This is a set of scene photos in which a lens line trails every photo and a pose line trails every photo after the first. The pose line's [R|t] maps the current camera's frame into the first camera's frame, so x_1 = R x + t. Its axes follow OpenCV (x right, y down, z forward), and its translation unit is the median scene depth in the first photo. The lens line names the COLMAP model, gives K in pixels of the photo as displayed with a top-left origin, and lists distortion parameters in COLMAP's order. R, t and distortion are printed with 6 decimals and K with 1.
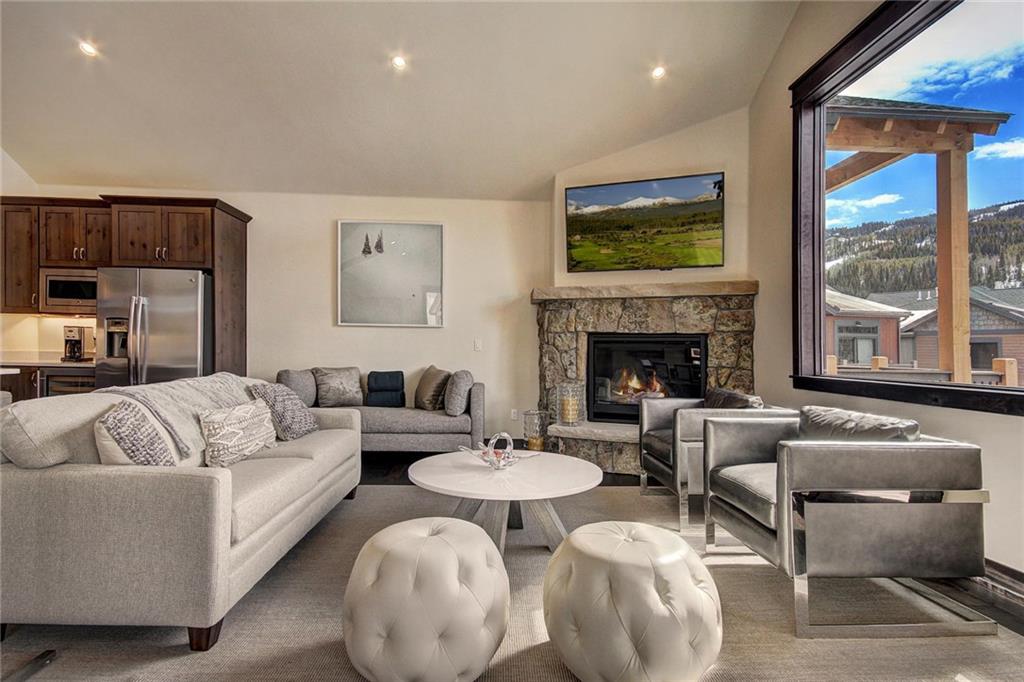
lens RADIAL K [[472.1, 0, 510.6], [0, 472.1, 347.6], [0, 0, 1]] dist [0.001717, 0.000431]
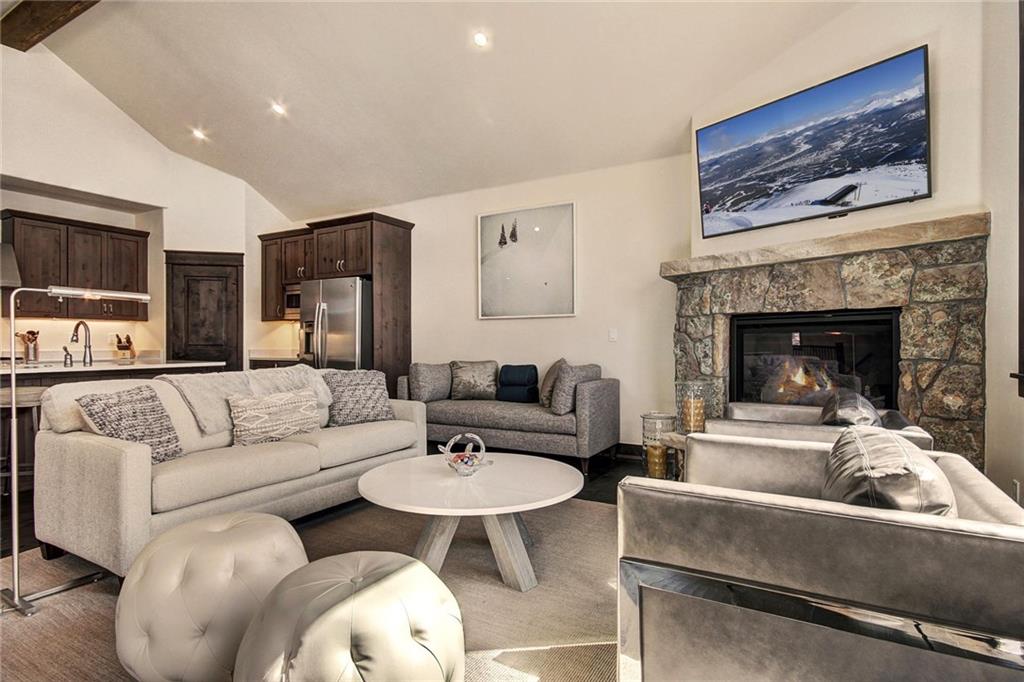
lens RADIAL K [[499.5, 0, 531.1], [0, 499.5, 347.3], [0, 0, 1]] dist [0.000800, 0.000856]
pose [[0.860609, -0.014520, -0.509059, 0.315497], [0.020739, 0.999763, 0.006546, 0.009283], [0.508844, -0.016191, 0.860707, 0.155795]]
